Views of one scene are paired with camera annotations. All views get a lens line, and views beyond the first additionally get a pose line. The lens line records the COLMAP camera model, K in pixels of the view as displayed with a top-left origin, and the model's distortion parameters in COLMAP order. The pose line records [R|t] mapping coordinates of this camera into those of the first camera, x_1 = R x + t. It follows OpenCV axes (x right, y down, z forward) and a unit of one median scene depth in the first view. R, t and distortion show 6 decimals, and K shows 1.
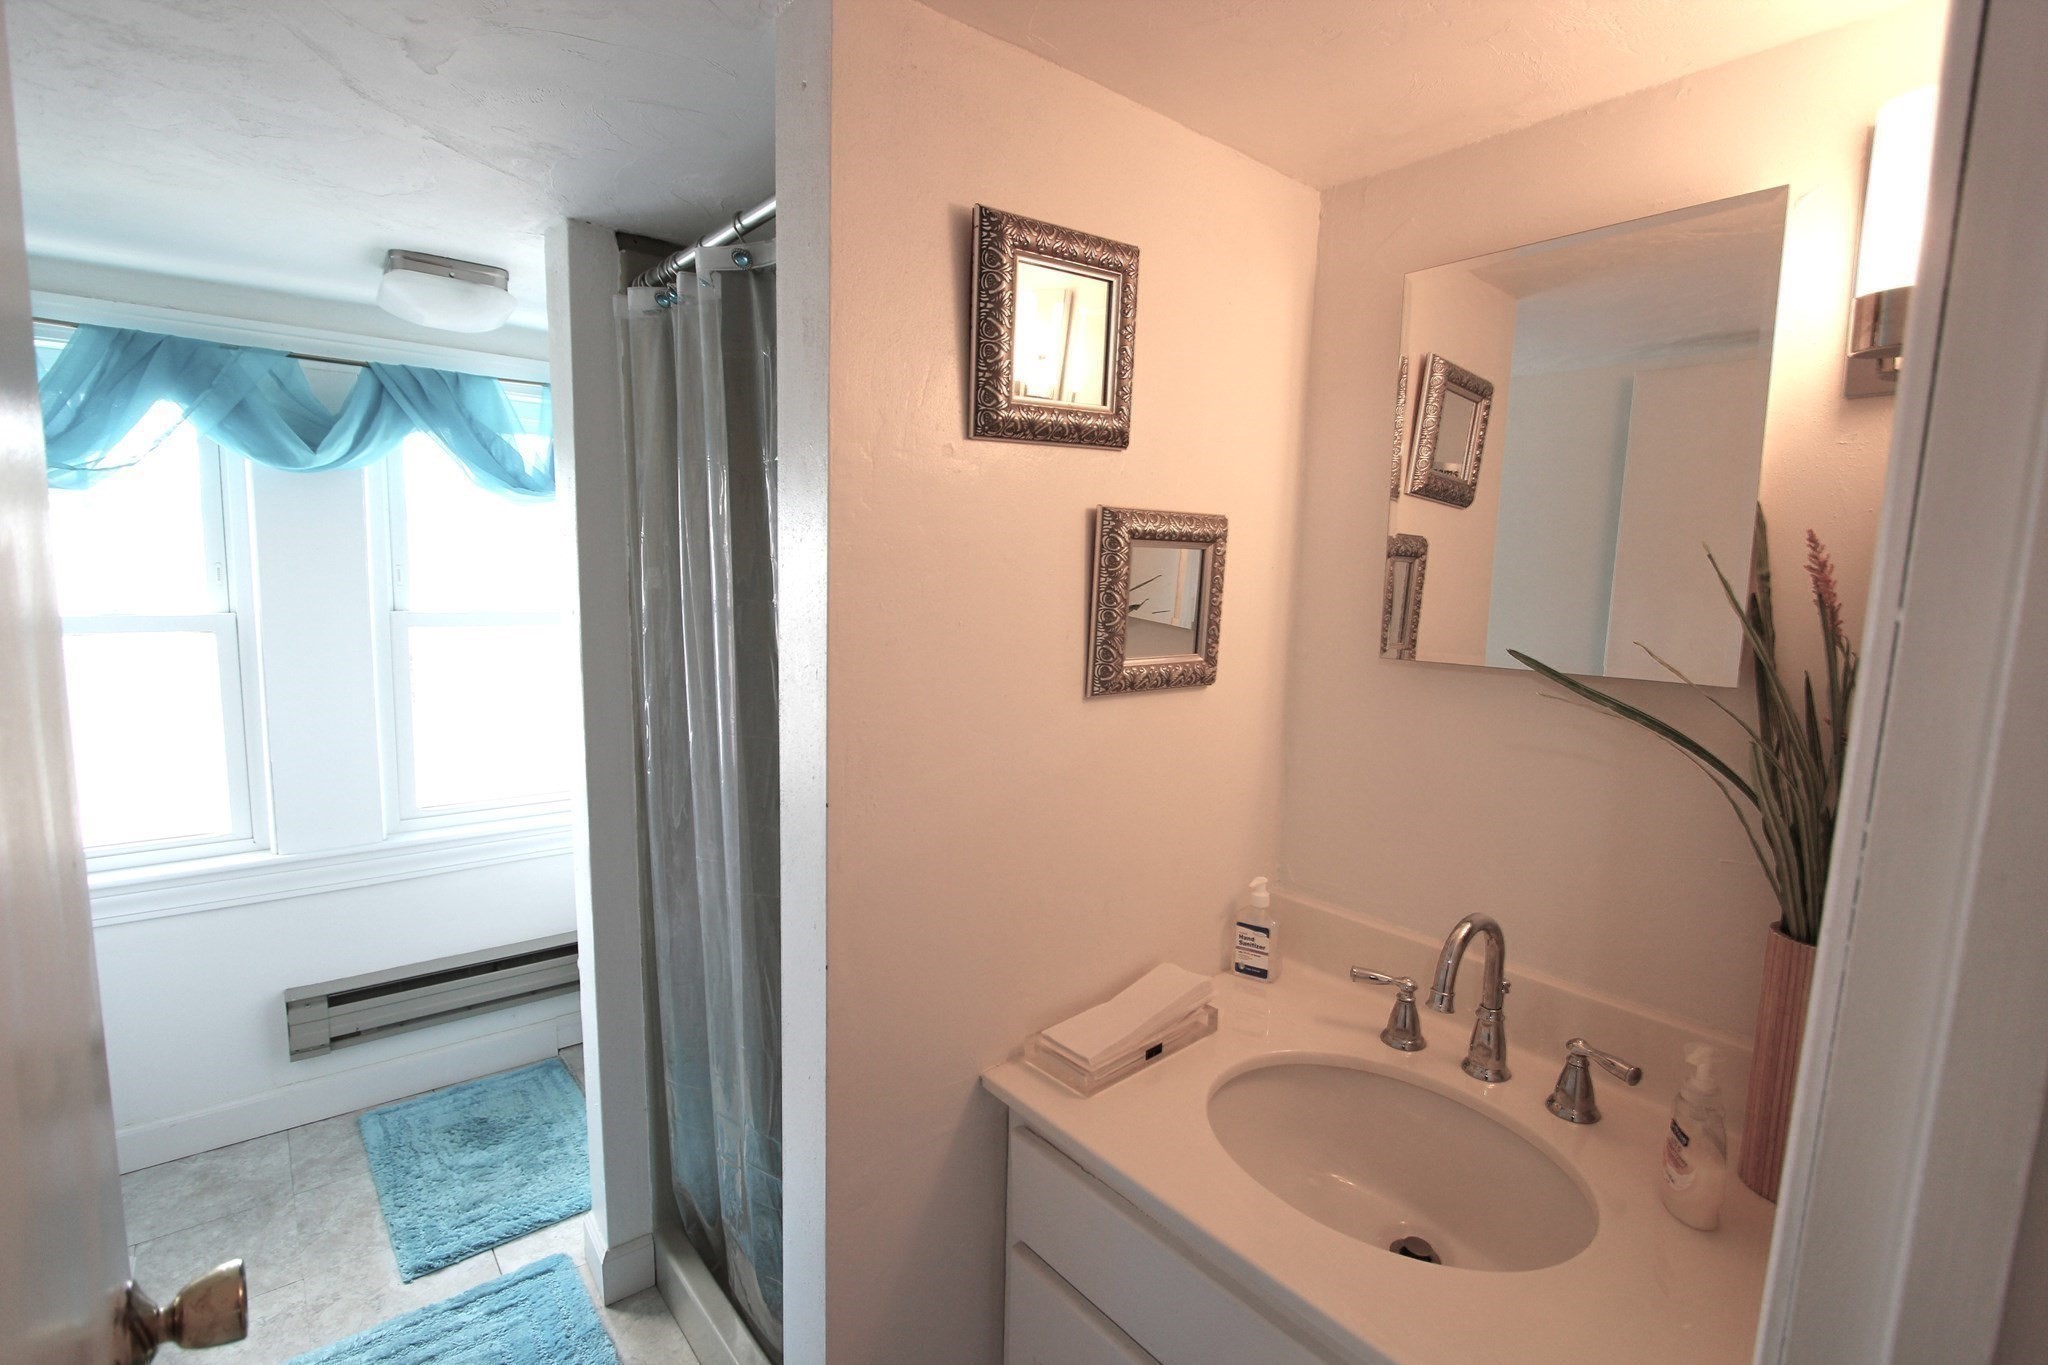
lens RADIAL K [[940.9, 0, 1019.3], [0, 940.9, 691.8], [0, 0, 1]] dist [-0.021010, 0.003763]
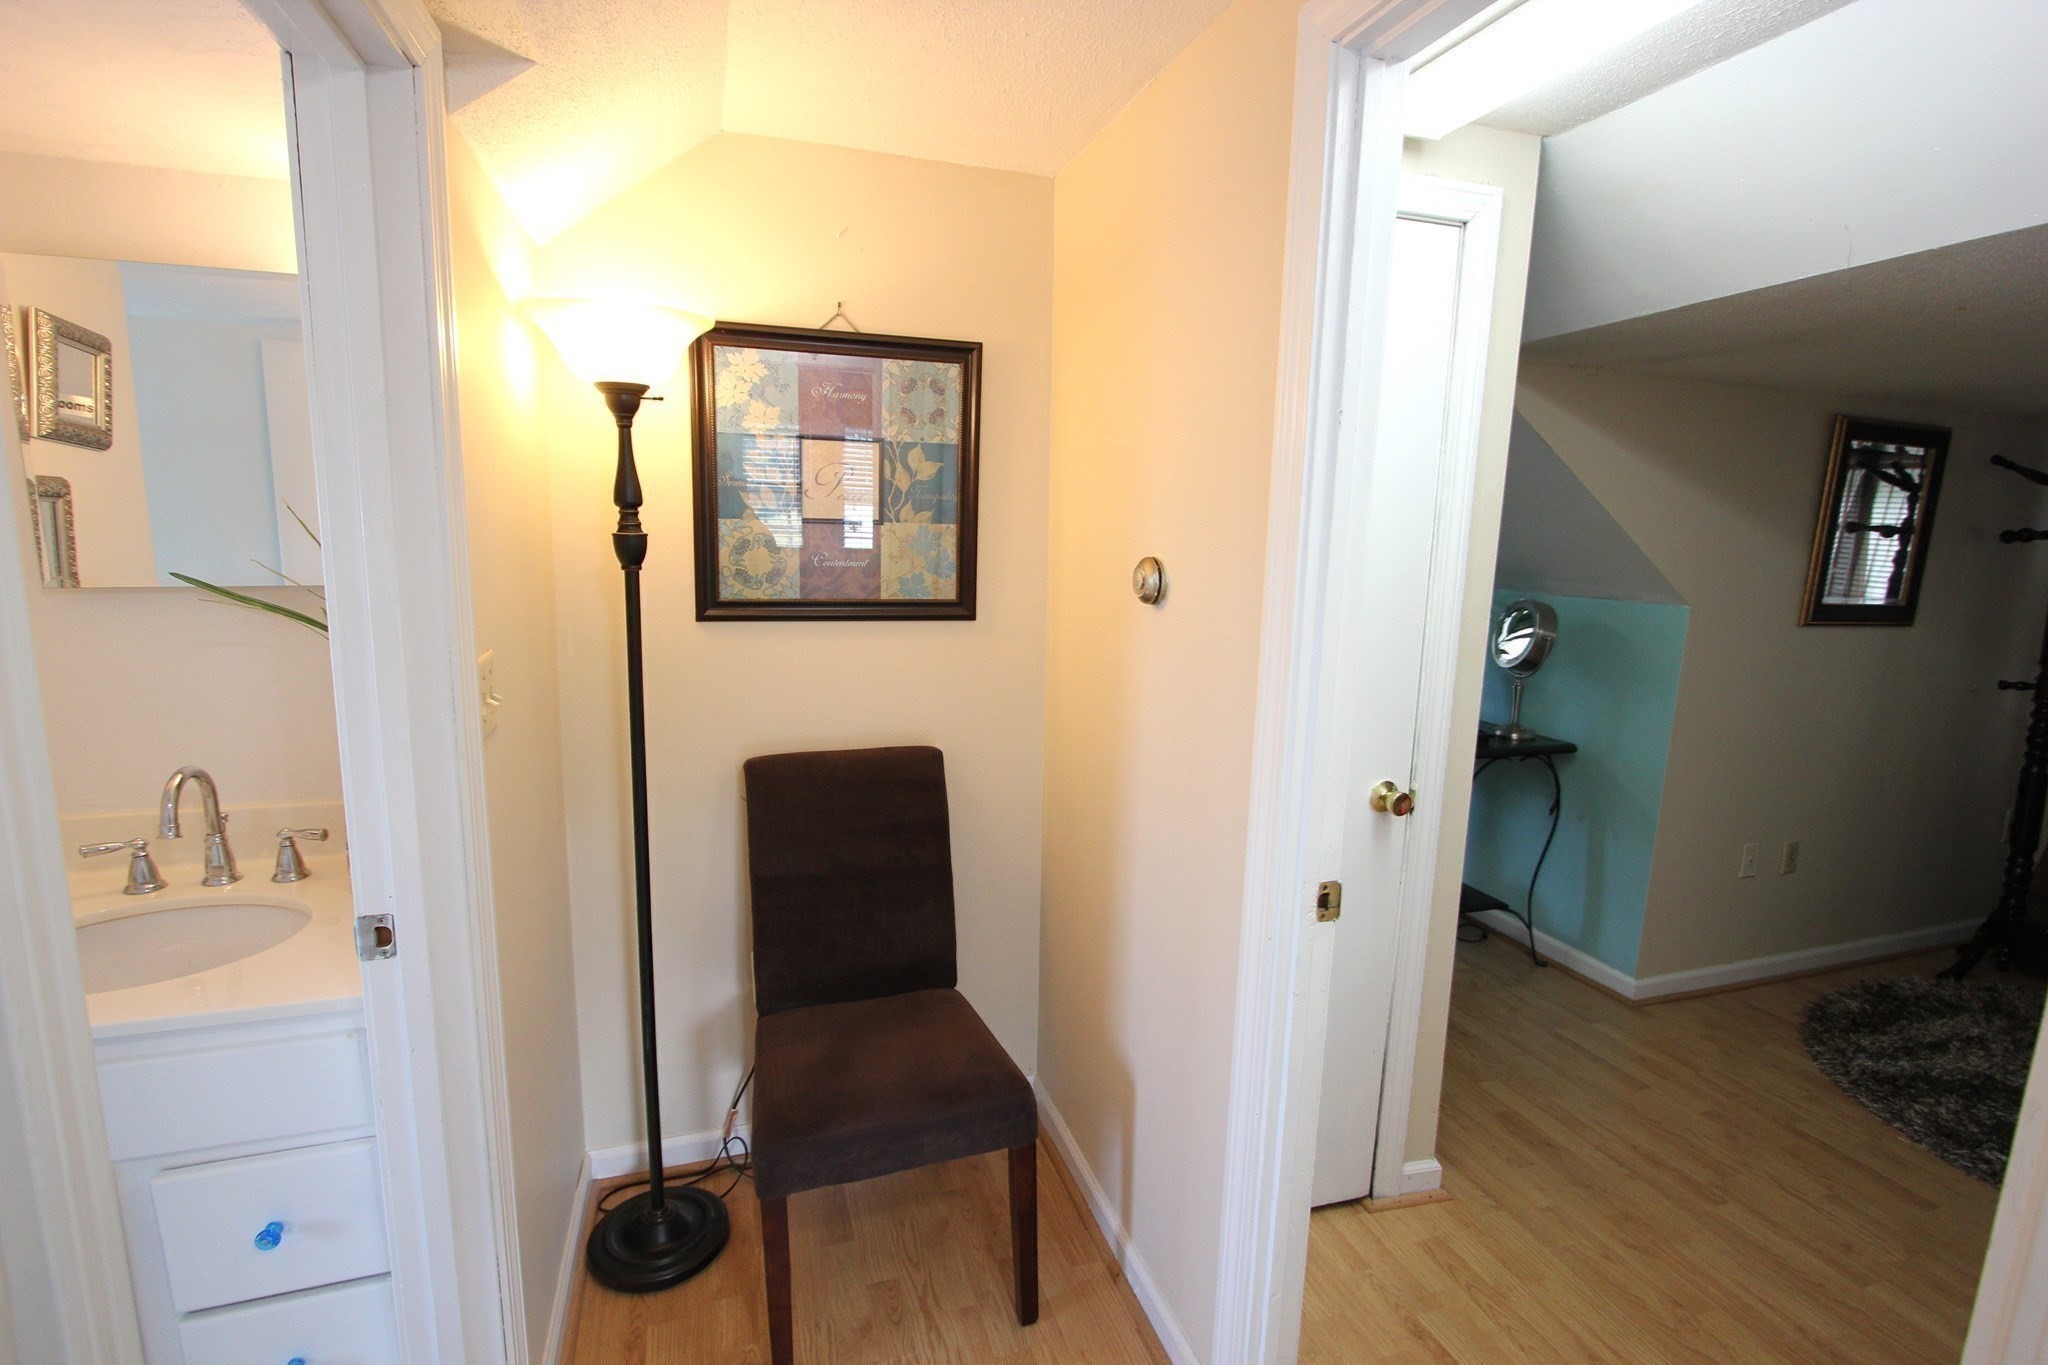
lens RADIAL K [[940.9, 0, 1018.3], [0, 940.9, 687.8], [0, 0, 1]] dist [-0.021010, 0.003763]
pose [[0.362840, -0.174285, 0.915408, -0.202967], [0.104183, 0.983782, 0.146008, 0.037074], [-0.926009, 0.042393, 0.375113, -0.449273]]
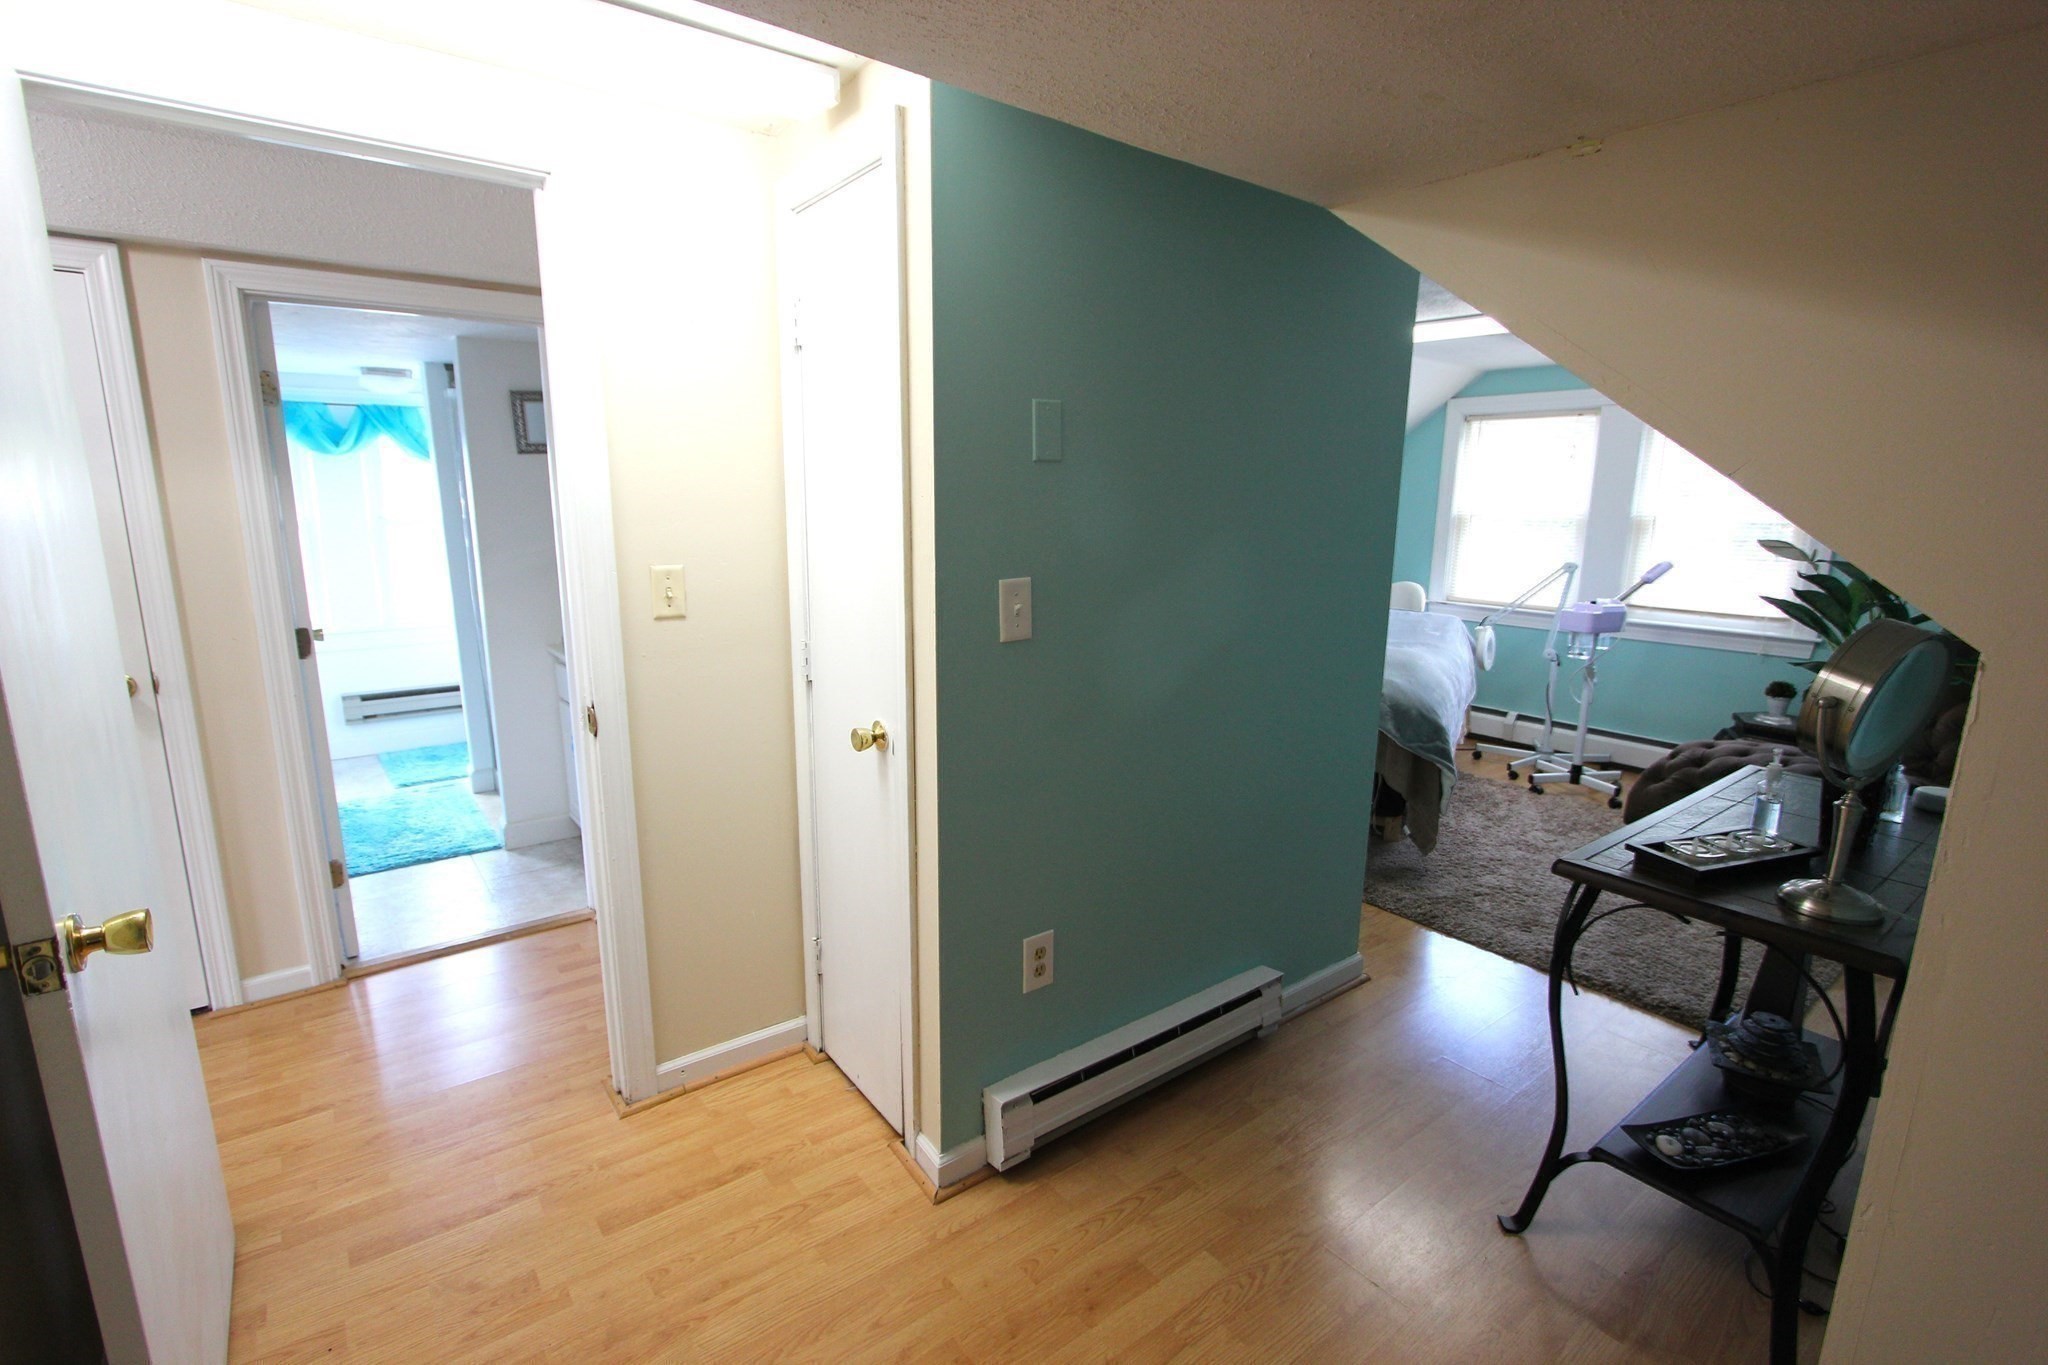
lens RADIAL K [[940.9, 0, 1016.9], [0, 940.9, 679.5], [0, 0, 1]] dist [-0.021010, 0.003763]
pose [[0.999437, -0.017224, -0.028777, 1.265110], [0.019353, 0.996963, 0.075440, 0.221565], [0.027390, -0.075955, 0.996735, -1.672442]]
